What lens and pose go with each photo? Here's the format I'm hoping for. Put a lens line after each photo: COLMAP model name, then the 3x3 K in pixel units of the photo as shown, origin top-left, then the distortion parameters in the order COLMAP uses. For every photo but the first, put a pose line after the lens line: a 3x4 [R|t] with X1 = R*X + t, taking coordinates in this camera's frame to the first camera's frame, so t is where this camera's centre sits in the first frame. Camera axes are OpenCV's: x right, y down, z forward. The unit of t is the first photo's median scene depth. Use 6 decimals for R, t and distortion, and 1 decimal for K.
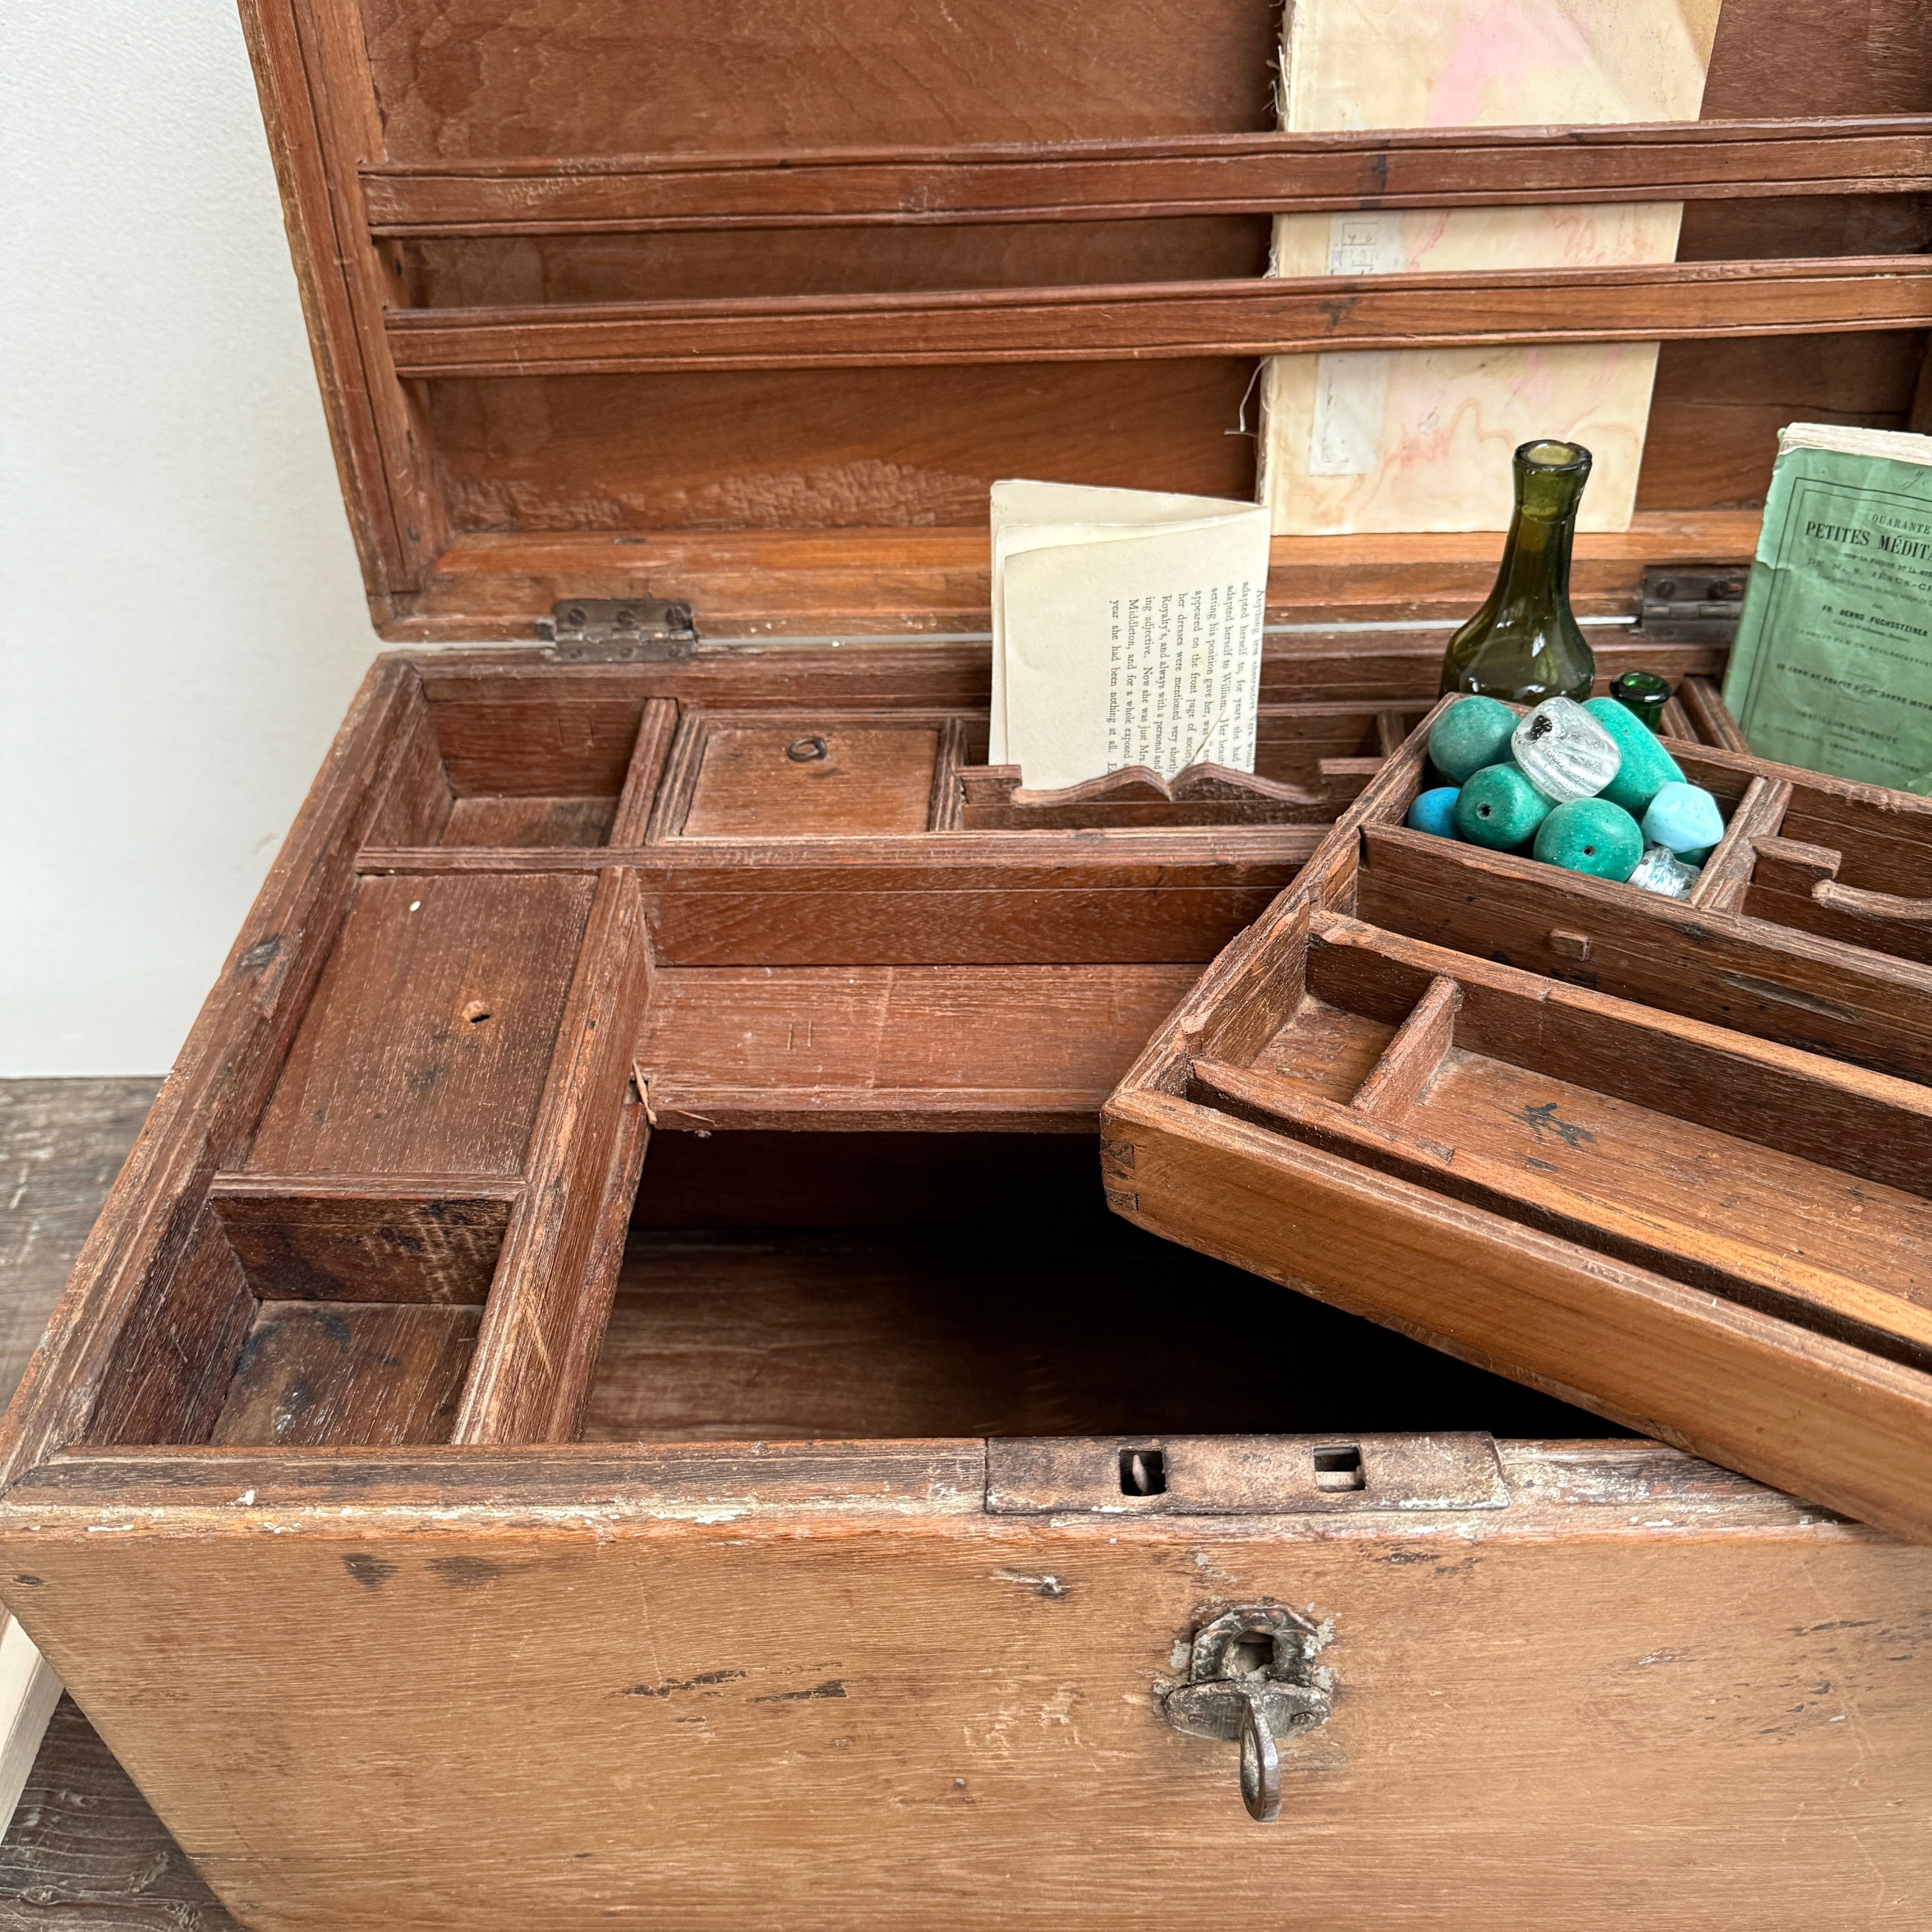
lens RADIAL K [[1819.7, 0, 954.1], [0, 1819.7, 980.2], [0, 0, 1]] dist [0.029718, 0.000000]
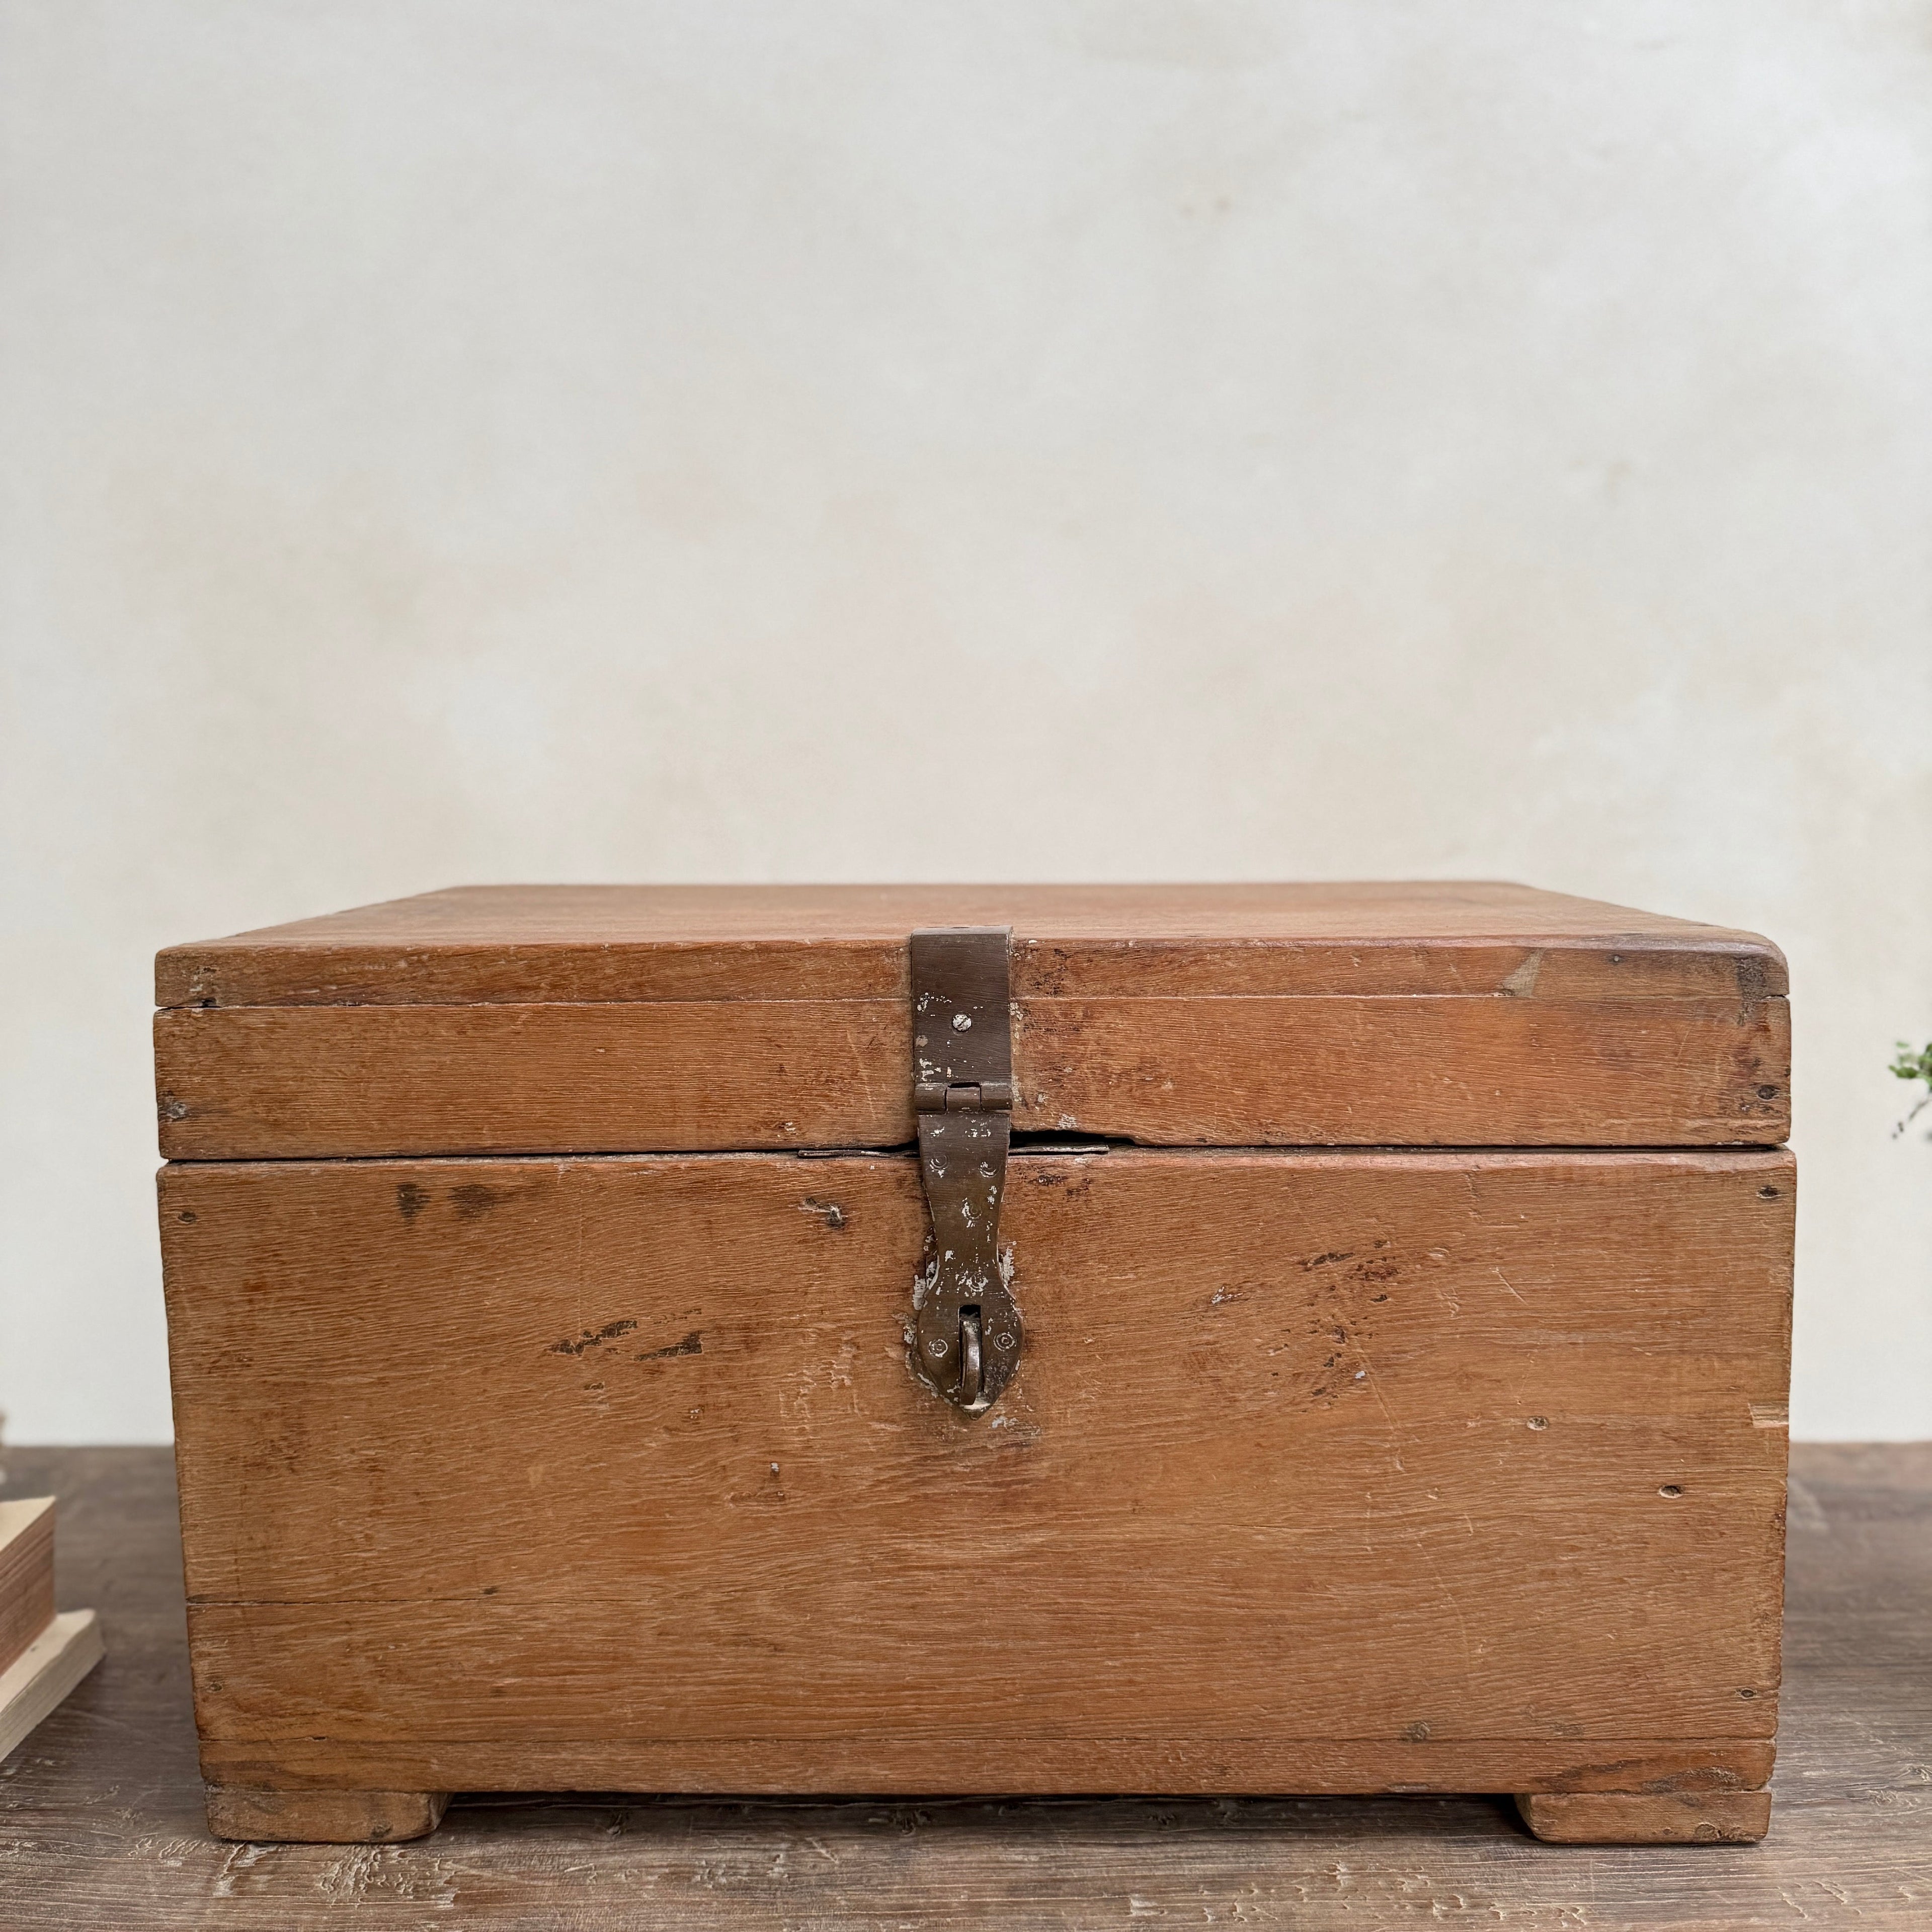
lens RADIAL K [[1819.7, 0, 968.9], [0, 1819.7, 986.7], [0, 0, 1]] dist [0.029718, 0.000000]
pose [[0.999547, 0.028242, 0.010359, 0.102508], [-0.017277, 0.820864, -0.570863, 0.748768], [-0.024626, 0.570426, 0.820980, -0.302194]]
